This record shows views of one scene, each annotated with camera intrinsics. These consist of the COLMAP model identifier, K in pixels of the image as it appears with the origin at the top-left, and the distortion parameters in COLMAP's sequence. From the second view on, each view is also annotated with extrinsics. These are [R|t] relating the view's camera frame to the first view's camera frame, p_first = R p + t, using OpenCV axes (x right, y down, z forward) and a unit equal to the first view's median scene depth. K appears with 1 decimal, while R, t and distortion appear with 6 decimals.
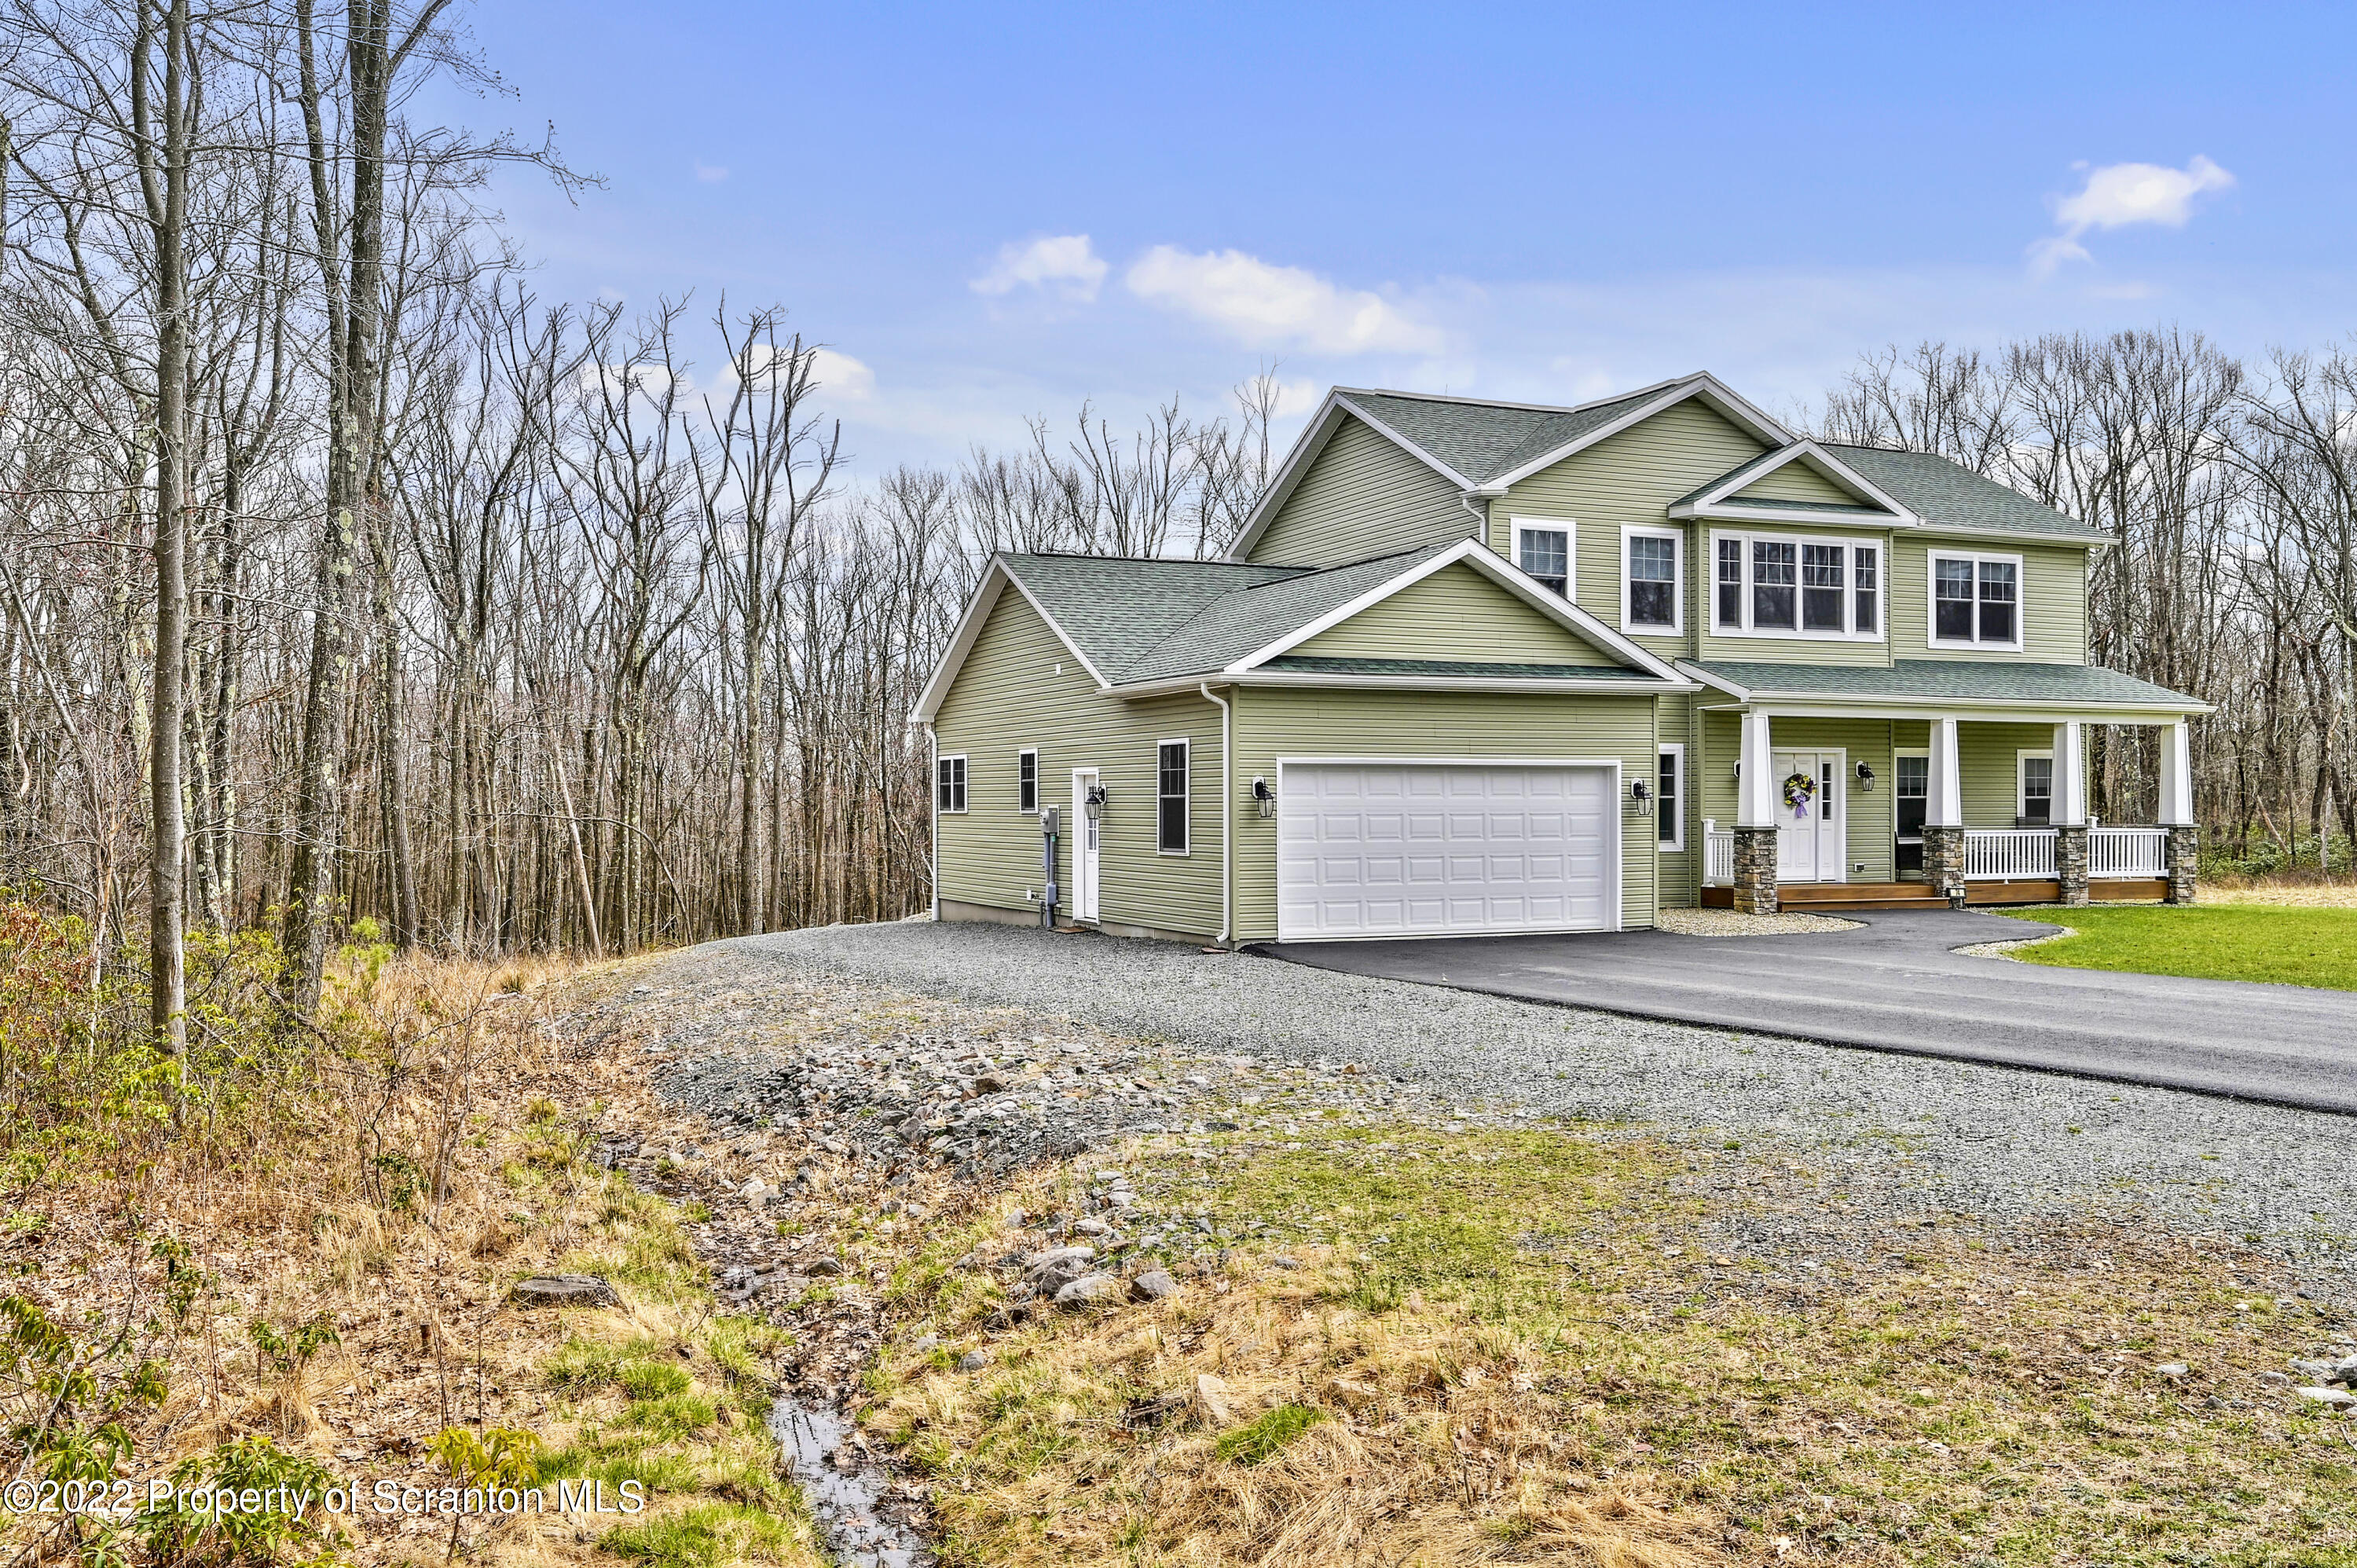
lens RADIAL K [[2059.2, 0, 1194.2], [0, 2059.2, 816.2], [0, 0, 1]] dist [-0.007095, -0.024708]
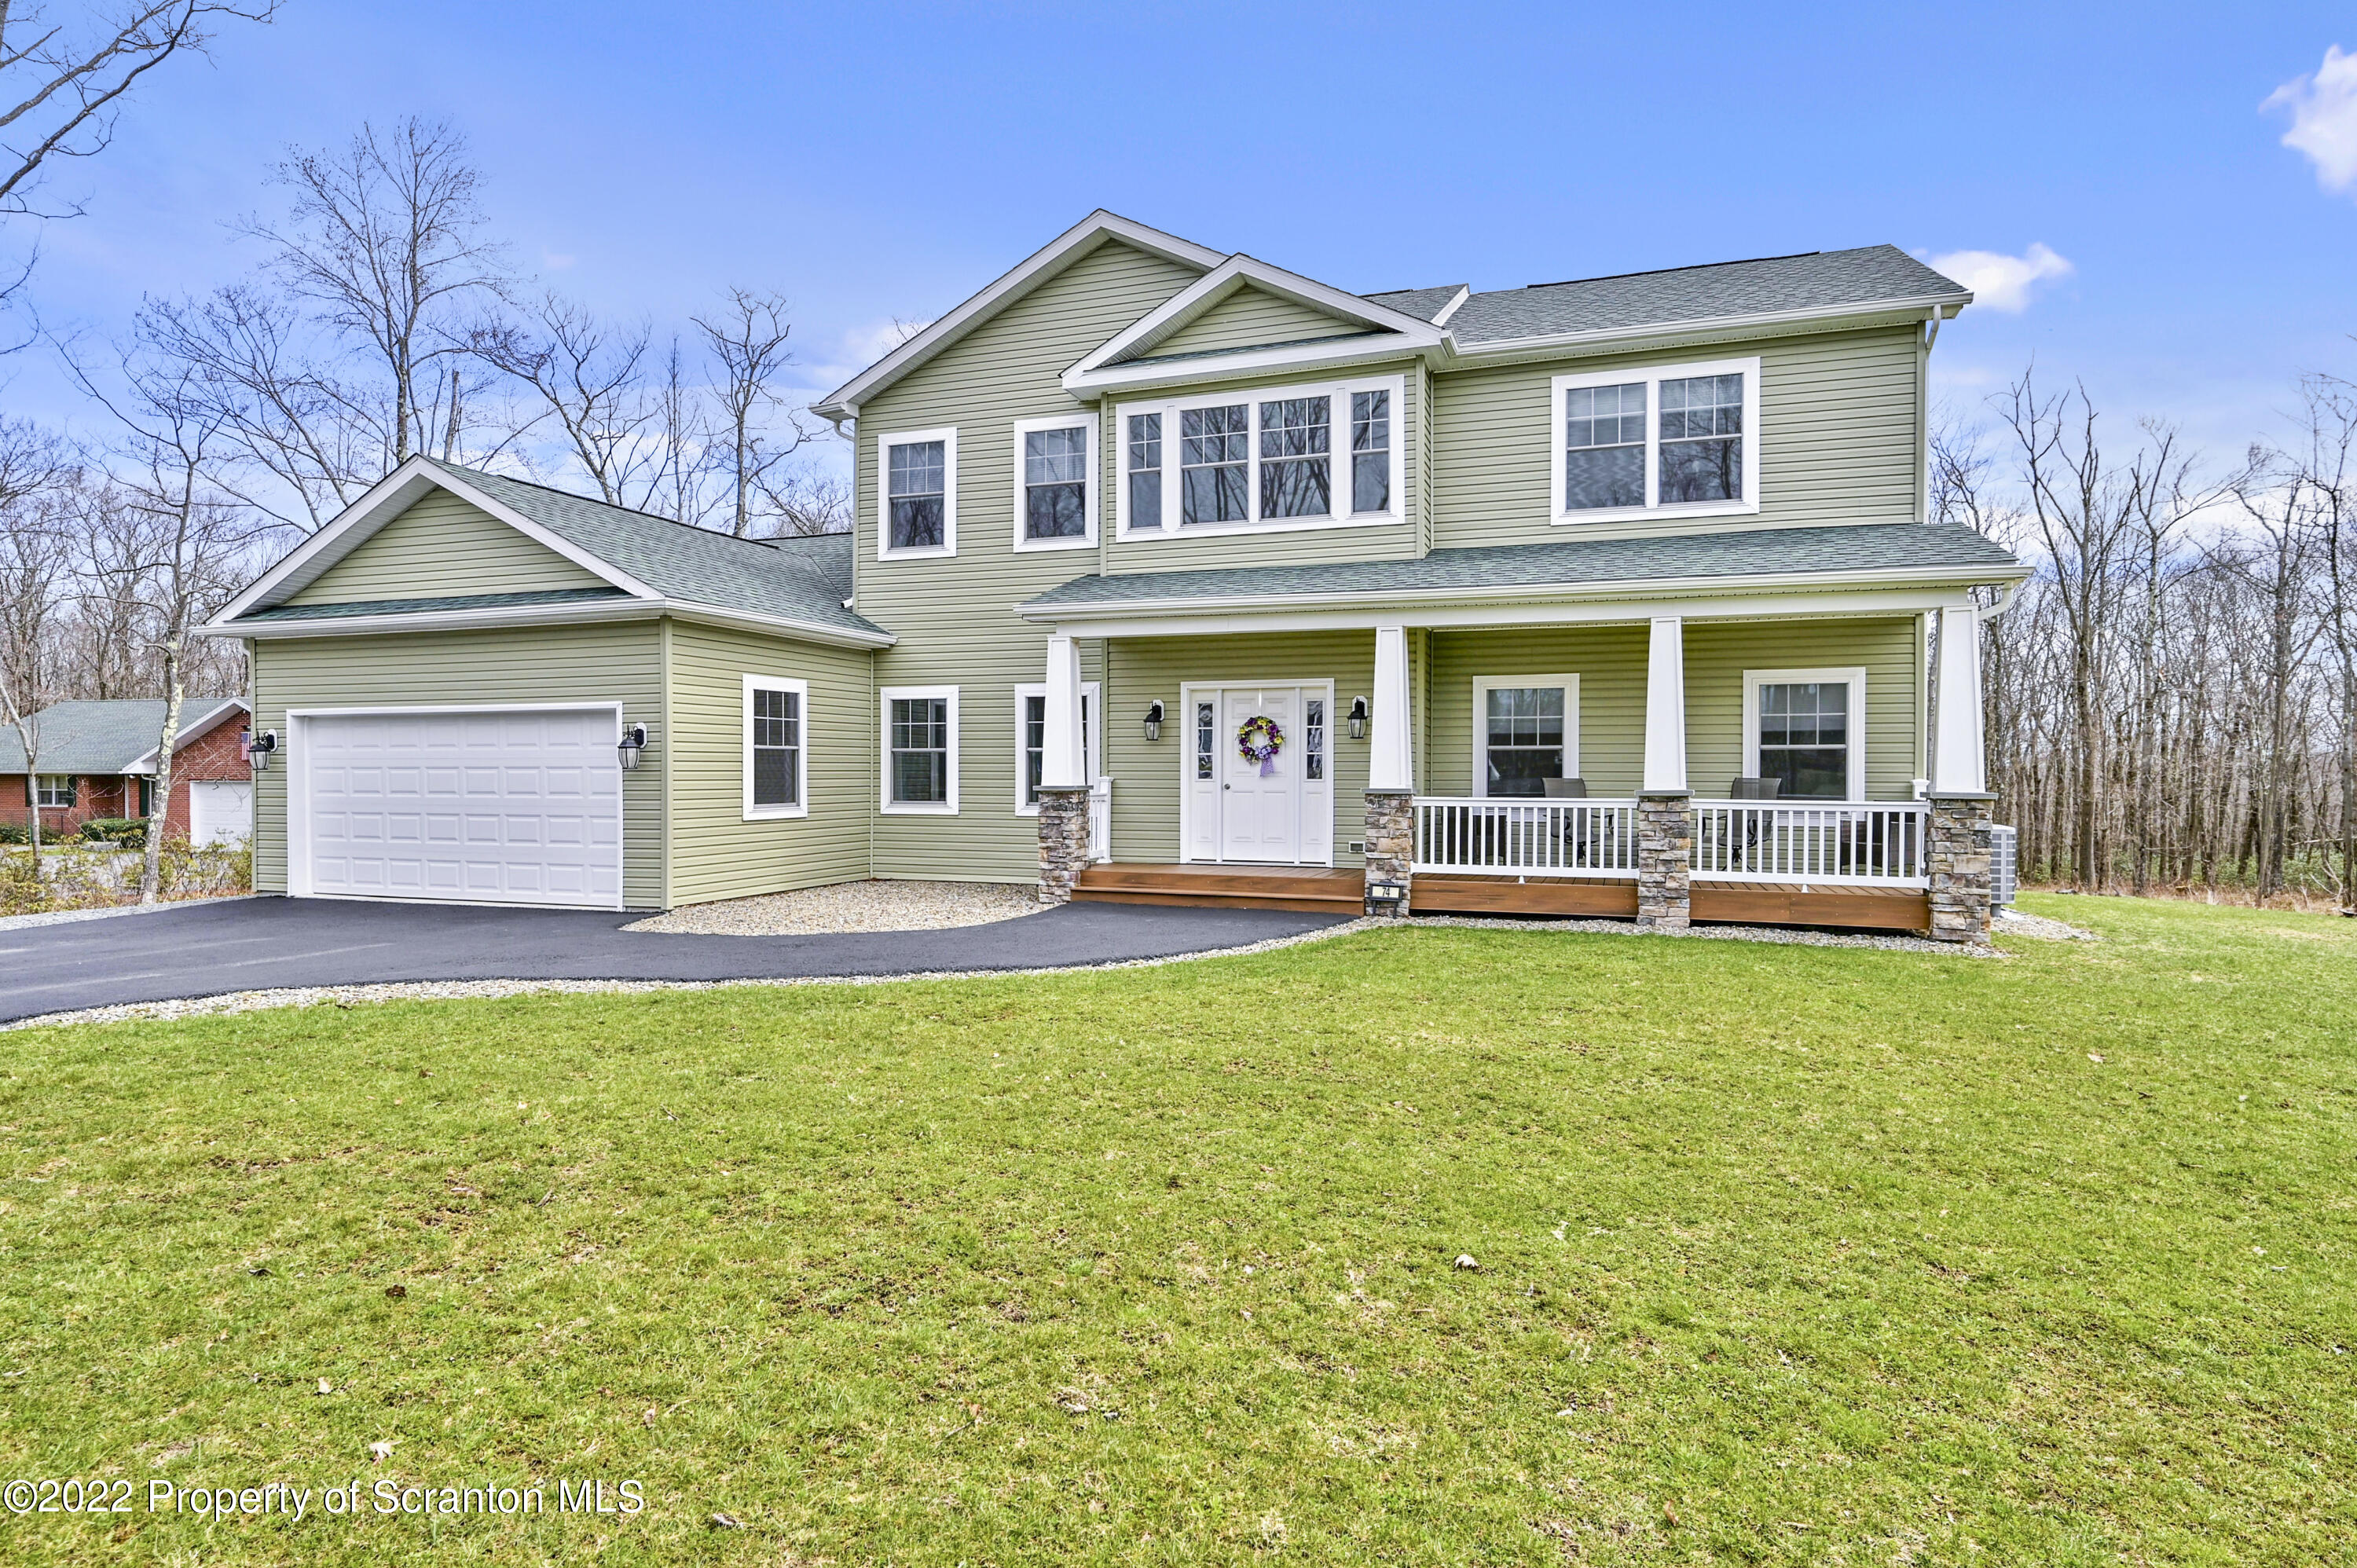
lens RADIAL K [[1325.2, 0, 1158.9], [0, 1325.2, 797.4], [0, 0, 1]] dist [-0.008173, 0.011612]
pose [[0.722129, 0.017845, -0.691528, 0.595579], [-0.005857, 0.999789, 0.019683, -0.000818], [0.691734, -0.010163, 0.722081, 0.629374]]
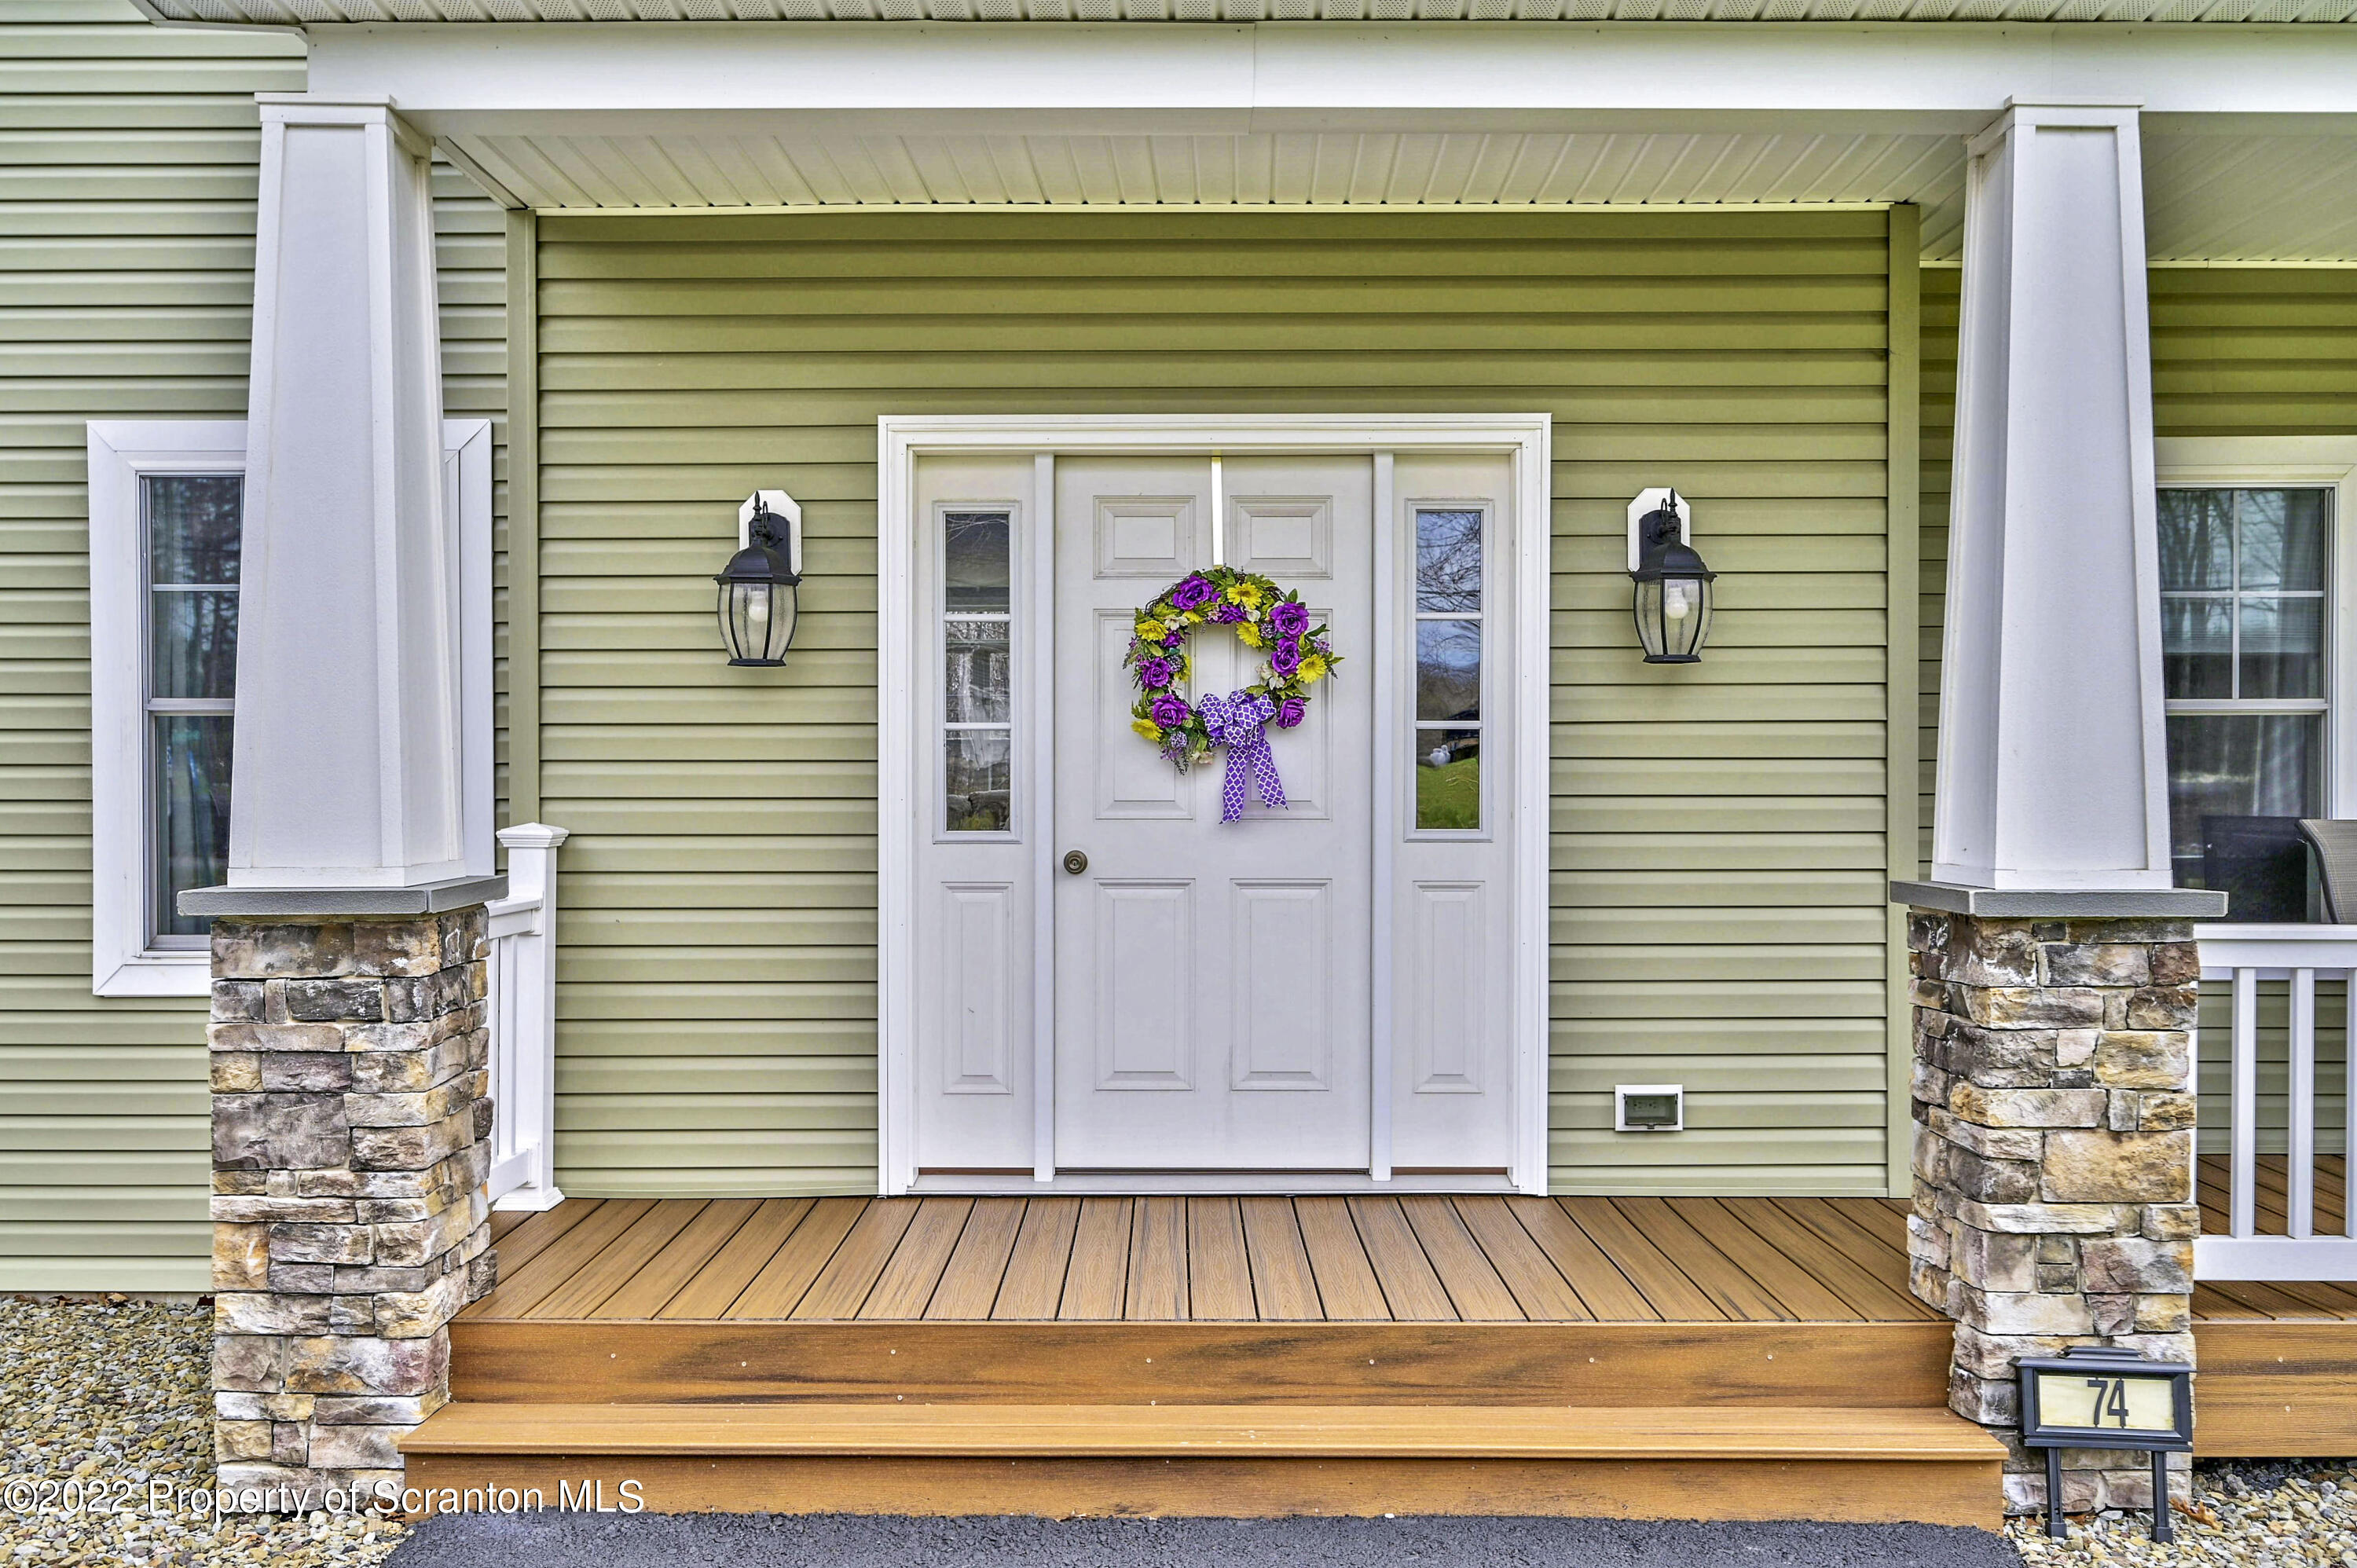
lens RADIAL K [[2059.2, 0, 1156.8], [0, 2059.2, 811.0], [0, 0, 1]] dist [-0.007095, -0.024708]
pose [[0.910659, 0.008112, -0.413079, 0.360678], [-0.003140, 0.999914, 0.012714, -0.002209], [0.413147, -0.010282, 0.910606, 0.834569]]
